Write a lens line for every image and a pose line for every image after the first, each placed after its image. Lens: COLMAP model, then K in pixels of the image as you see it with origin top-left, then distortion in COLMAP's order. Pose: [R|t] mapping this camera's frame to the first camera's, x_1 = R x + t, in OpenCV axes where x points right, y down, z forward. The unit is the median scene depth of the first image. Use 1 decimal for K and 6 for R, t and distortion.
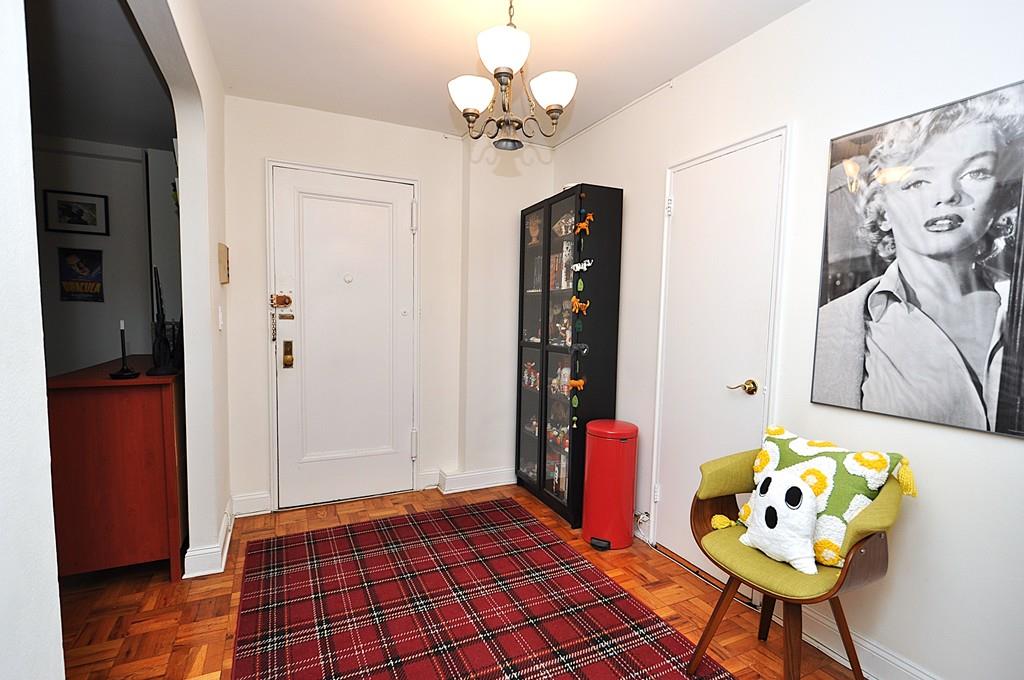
lens RADIAL K [[471.8, 0, 513.0], [0, 471.8, 353.1], [0, 0, 1]] dist [0.000387, -0.000967]
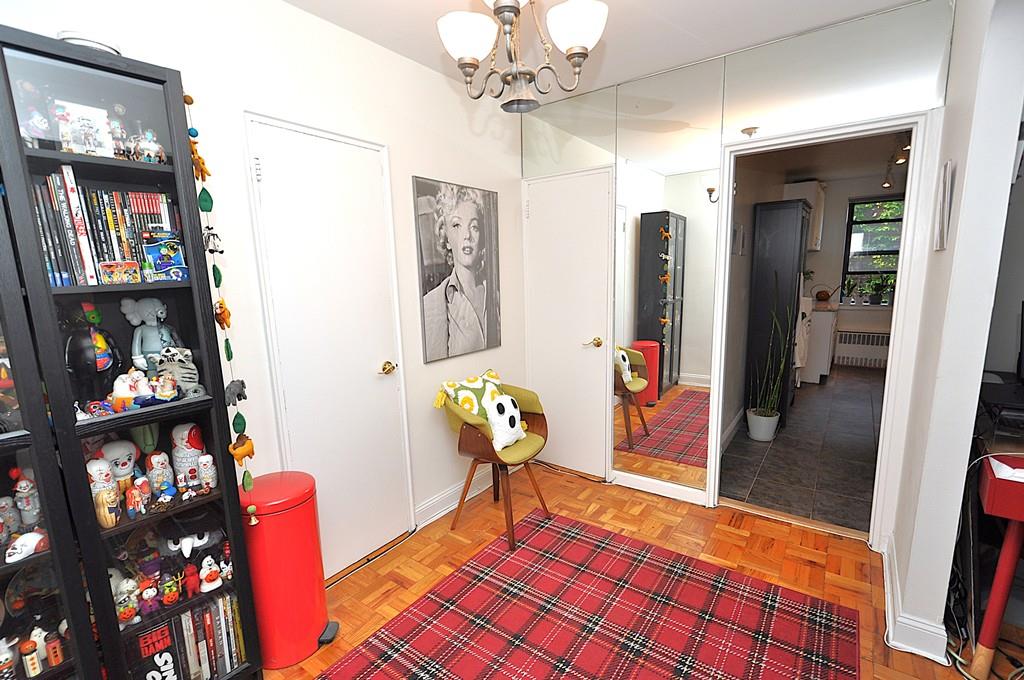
lens RADIAL K [[465.9, 0, 515.0], [0, 465.9, 357.3], [0, 0, 1]] dist [-0.000748, -0.012773]
pose [[-0.465582, -0.166946, 0.869116, -0.716321], [0.087173, 0.968620, 0.232758, -0.217386], [-0.880701, 0.184131, -0.436419, 1.371635]]
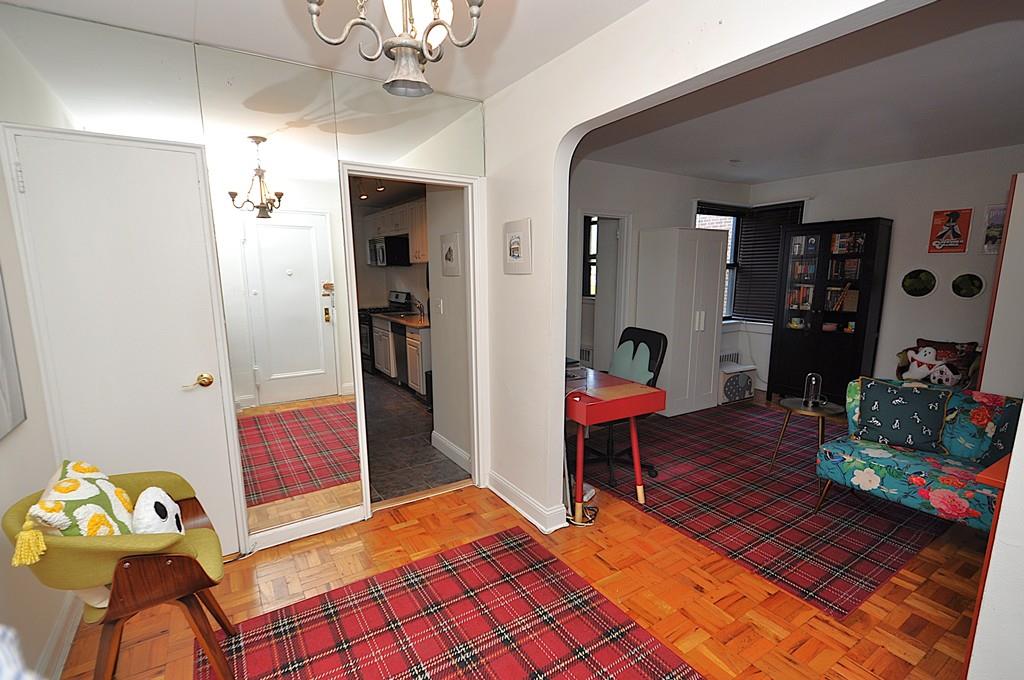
lens RADIAL K [[471.8, 0, 513.0], [0, 471.8, 353.1], [0, 0, 1]] dist [0.000387, -0.000967]
pose [[-0.992472, -0.000534, -0.122467, -0.070279], [-0.030356, 0.969858, 0.241774, -0.252976], [0.118647, 0.243672, -0.962573, 1.654252]]
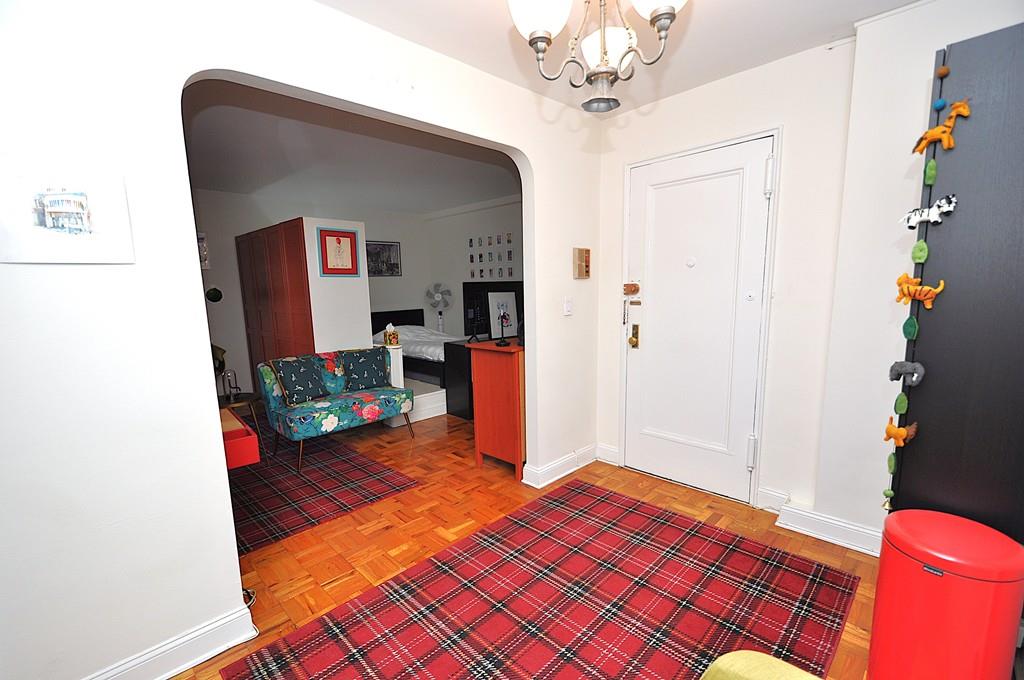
lens RADIAL K [[440.6, 0, 513.3], [0, 440.6, 351.6], [0, 0, 1]] dist [0.000557, -0.000215]
pose [[0.335807, 0.112414, -0.935199, 0.667695], [-0.039943, 0.993659, 0.105098, -0.096860], [0.941084, 0.002062, 0.338168, 0.592731]]
